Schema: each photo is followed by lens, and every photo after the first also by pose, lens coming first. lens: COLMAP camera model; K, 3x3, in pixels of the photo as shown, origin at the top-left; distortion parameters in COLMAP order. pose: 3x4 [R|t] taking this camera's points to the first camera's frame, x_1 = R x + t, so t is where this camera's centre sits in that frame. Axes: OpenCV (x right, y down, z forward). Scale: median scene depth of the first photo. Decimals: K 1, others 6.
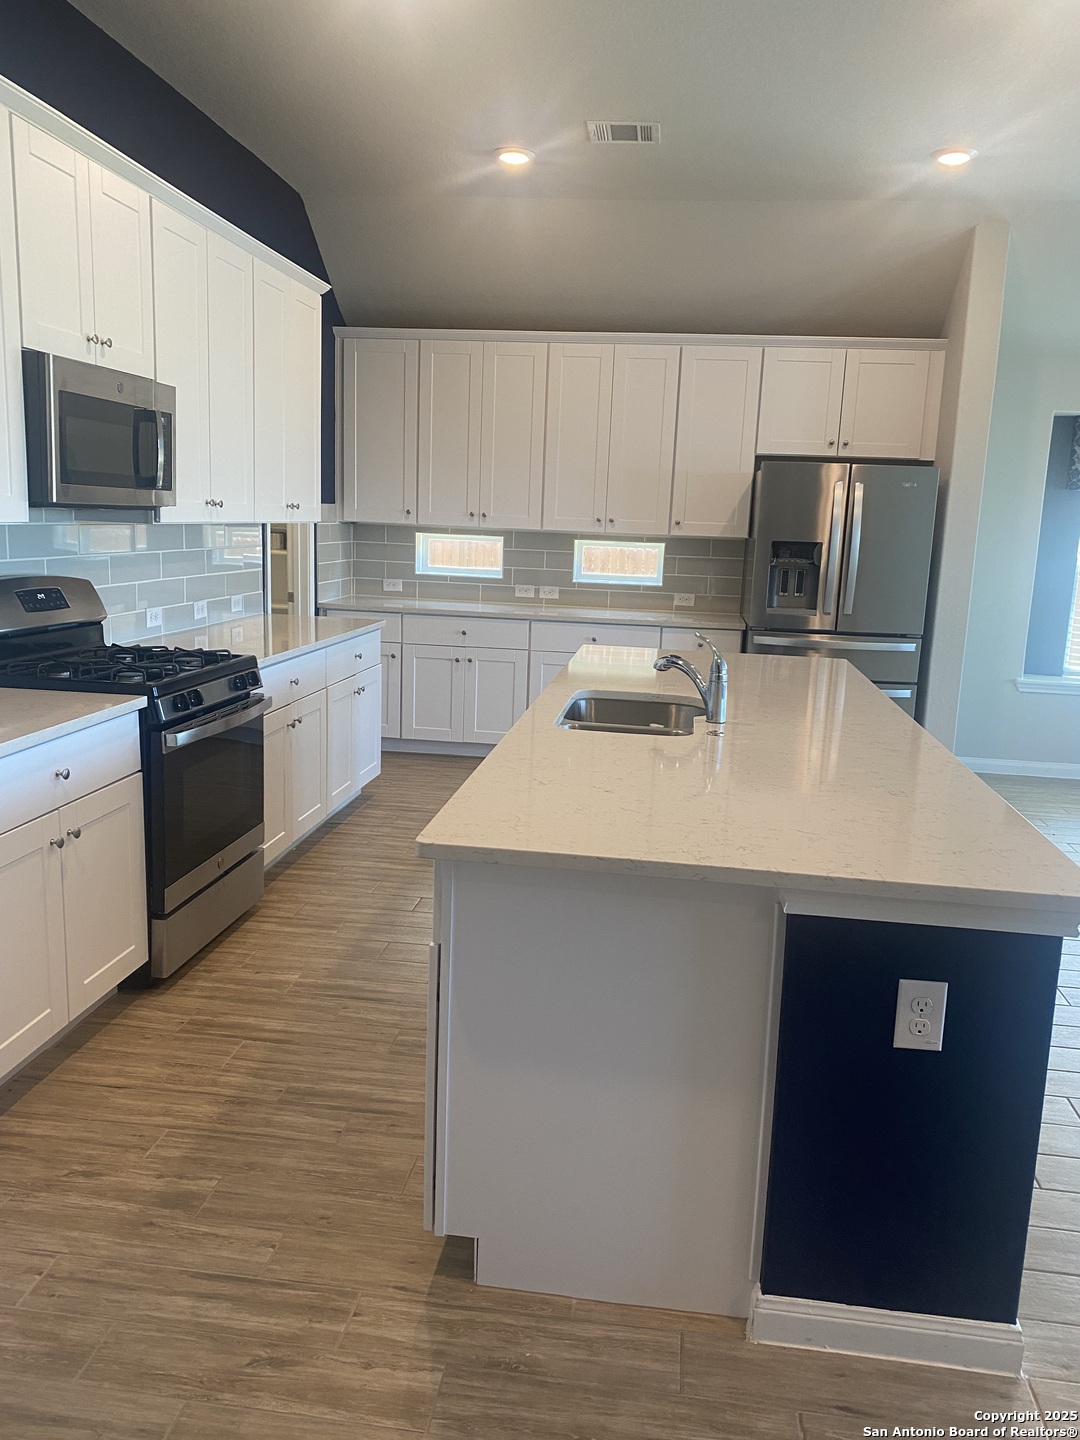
lens RADIAL K [[1104.7, 0, 549.0], [0, 1104.7, 707.2], [0, 0, 1]] dist [0.025807, -0.043979]
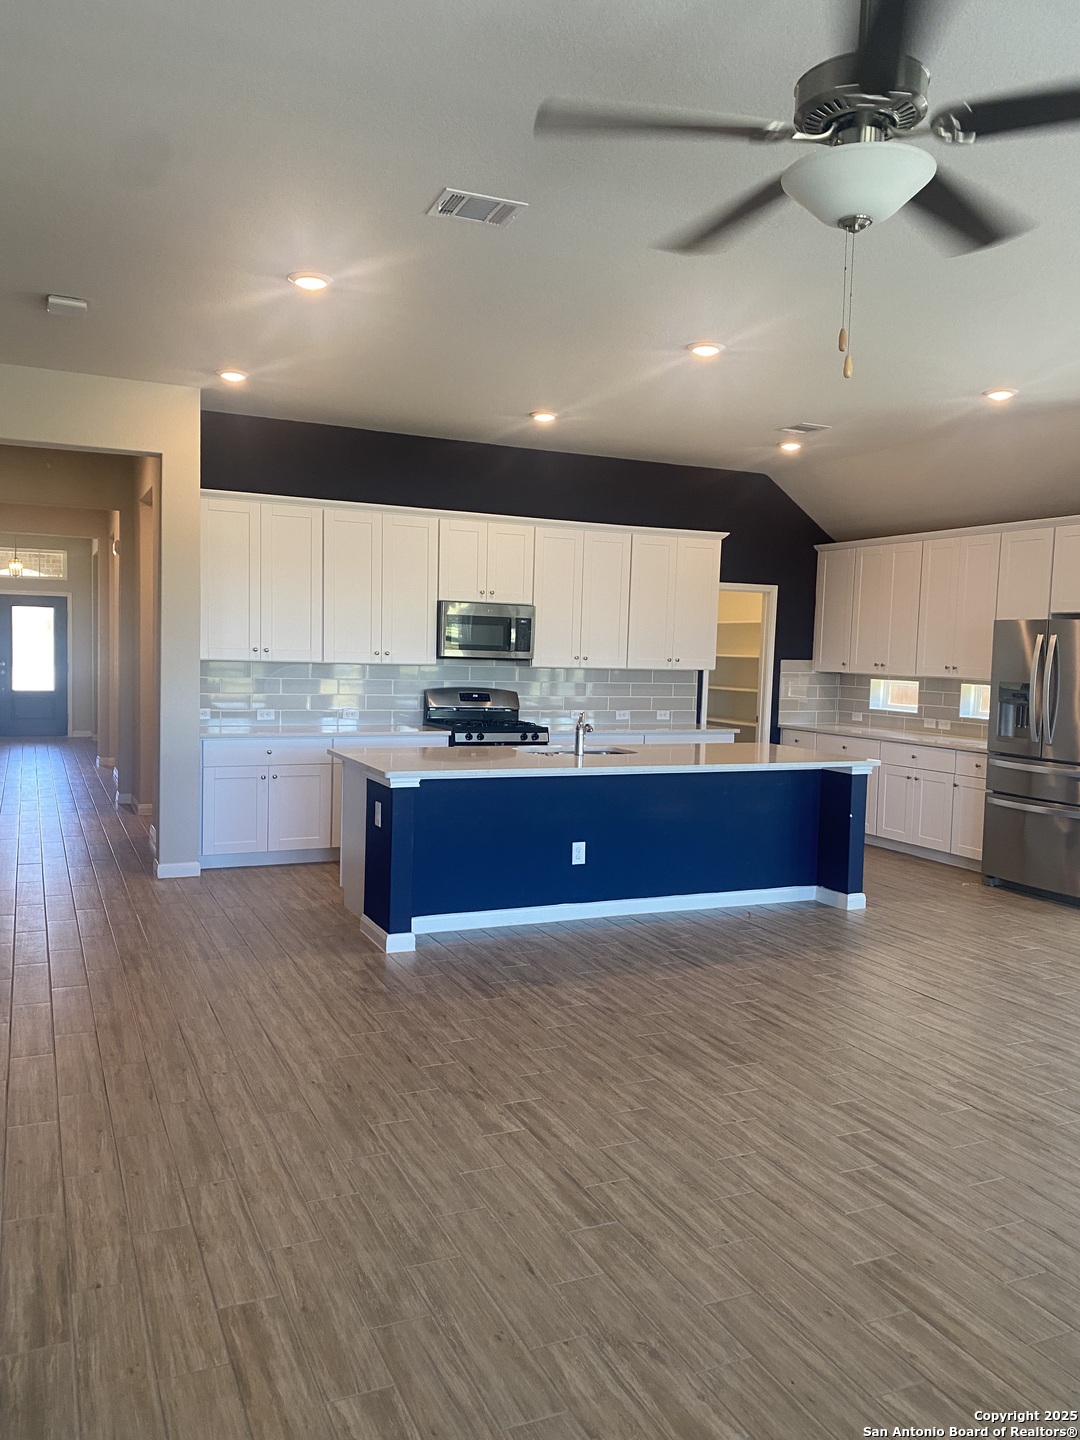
lens RADIAL K [[1104.7, 0, 536.8], [0, 1104.7, 717.2], [0, 0, 1]] dist [0.025807, -0.043979]
pose [[0.537508, 0.028982, -0.842761, 0.845113], [-0.148905, 0.986966, -0.061030, 0.037025], [0.830008, 0.158295, 0.534818, -0.085225]]
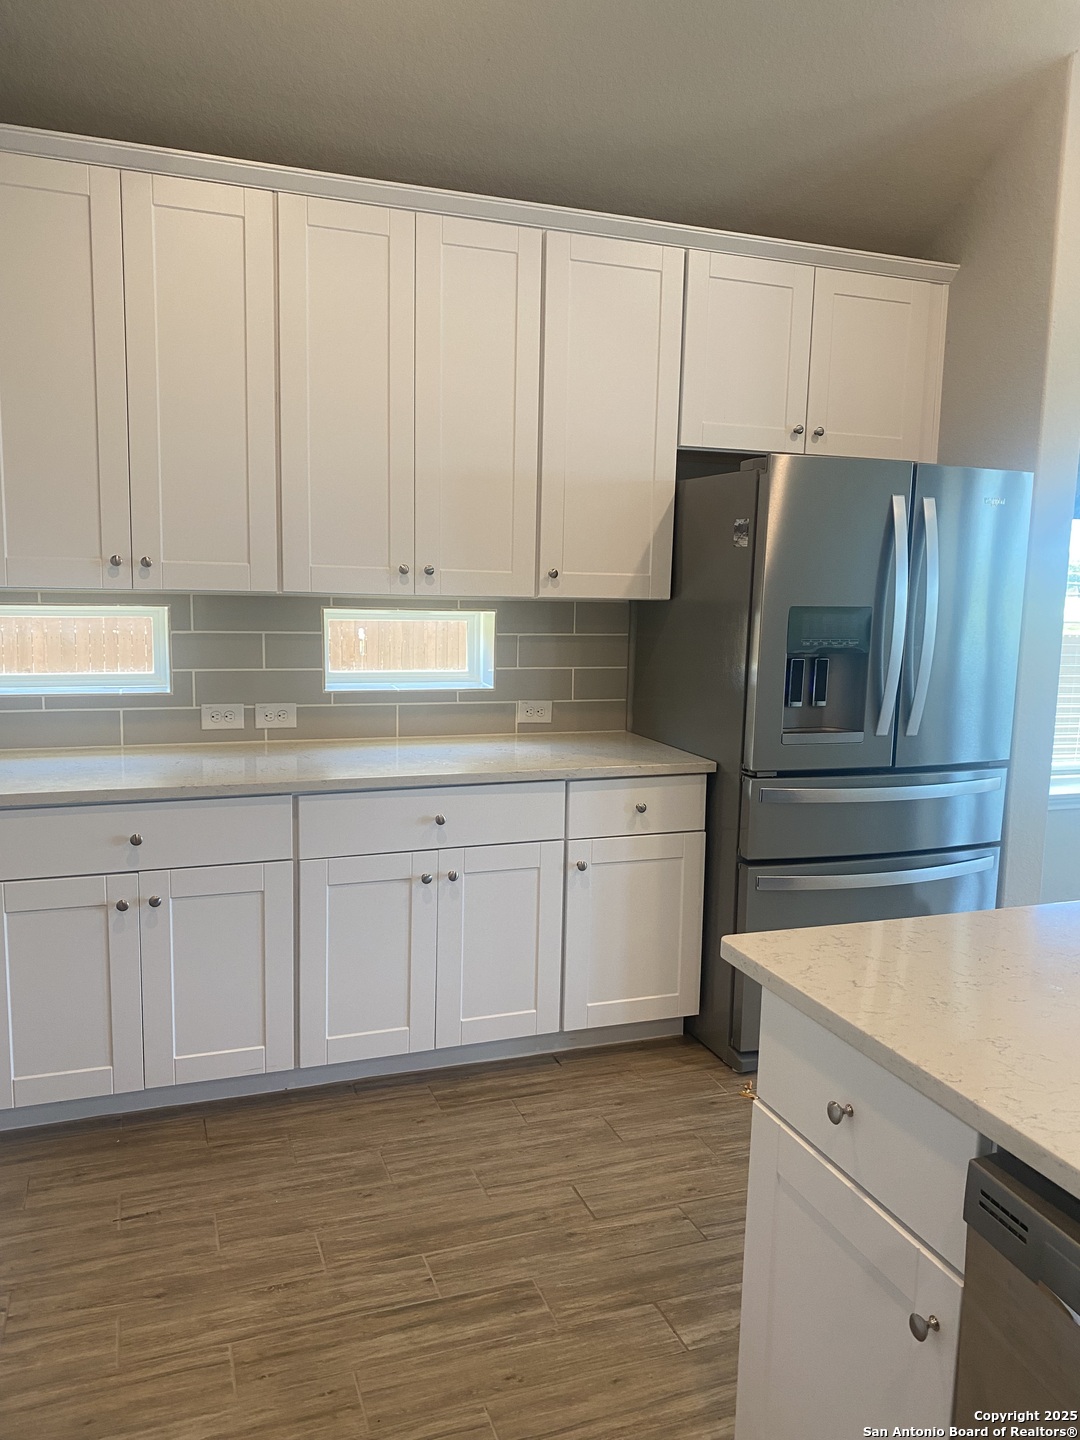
lens RADIAL K [[1104.7, 0, 597.2], [0, 1104.7, 716.7], [0, 0, 1]] dist [0.025807, -0.043979]
pose [[0.872690, -0.077831, 0.482031, -0.115368], [0.089938, 0.995945, -0.002018, -0.091077], [-0.479920, 0.045113, 0.876152, 0.505059]]
